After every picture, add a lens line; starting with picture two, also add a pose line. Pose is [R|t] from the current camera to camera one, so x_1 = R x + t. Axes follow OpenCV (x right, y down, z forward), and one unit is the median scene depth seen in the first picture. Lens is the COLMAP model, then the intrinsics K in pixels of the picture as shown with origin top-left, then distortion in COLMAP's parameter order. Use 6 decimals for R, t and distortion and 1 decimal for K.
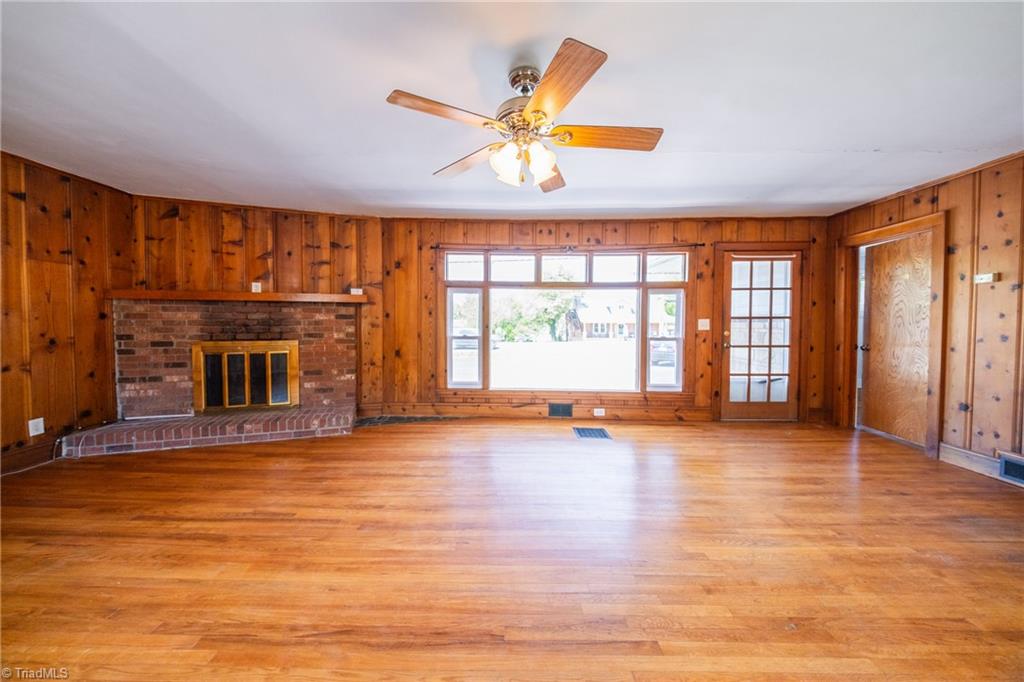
lens RADIAL K [[347.7, 0, 512.4], [0, 347.7, 333.5], [0, 0, 1]] dist [0.015011, -0.009425]
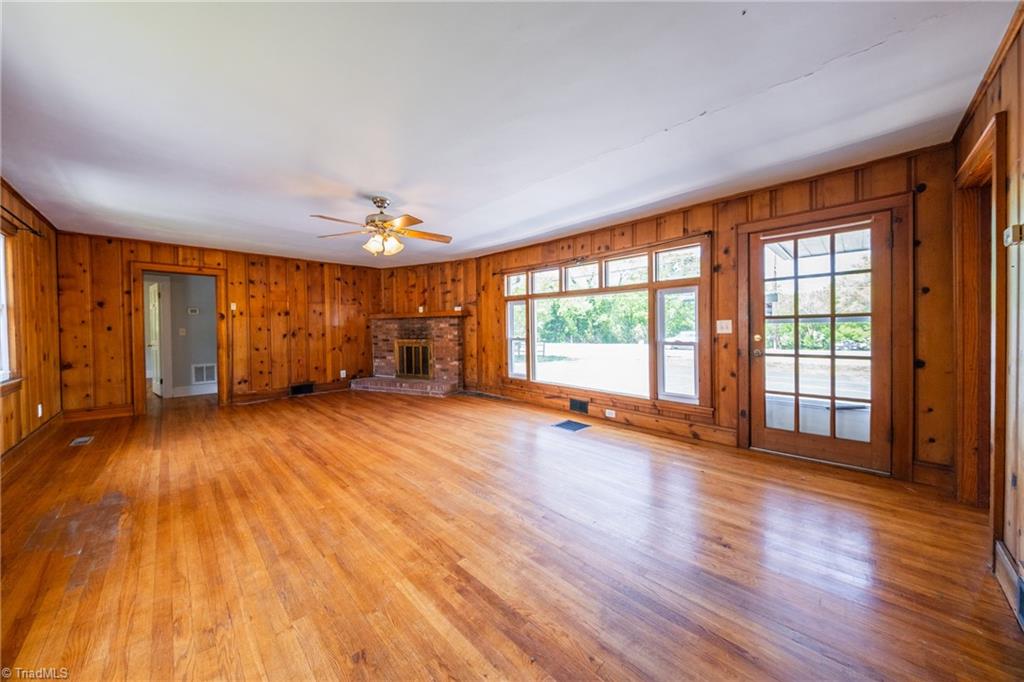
lens RADIAL K [[347.7, 0, 512.4], [0, 347.7, 333.5], [0, 0, 1]] dist [0.015011, -0.009425]
pose [[0.711243, -0.000062, -0.702946, 0.776127], [-0.006916, 0.999951, -0.007085, 0.000007], [0.702912, 0.009901, 0.711208, 0.064979]]
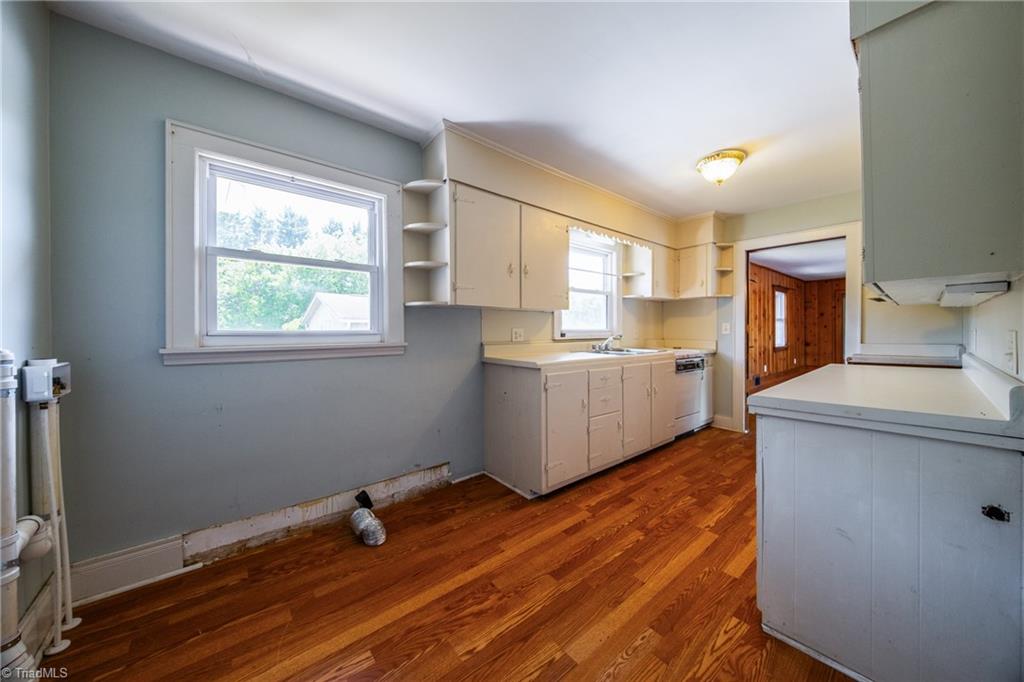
lens RADIAL K [[347.7, 0, 512.4], [0, 347.7, 333.5], [0, 0, 1]] dist [0.015011, -0.009425]
pose [[-0.766533, 0.002096, -0.642201, 1.684666], [-0.013722, 0.999713, 0.019641, 0.009184], [0.642058, 0.023868, -0.766285, 0.296341]]
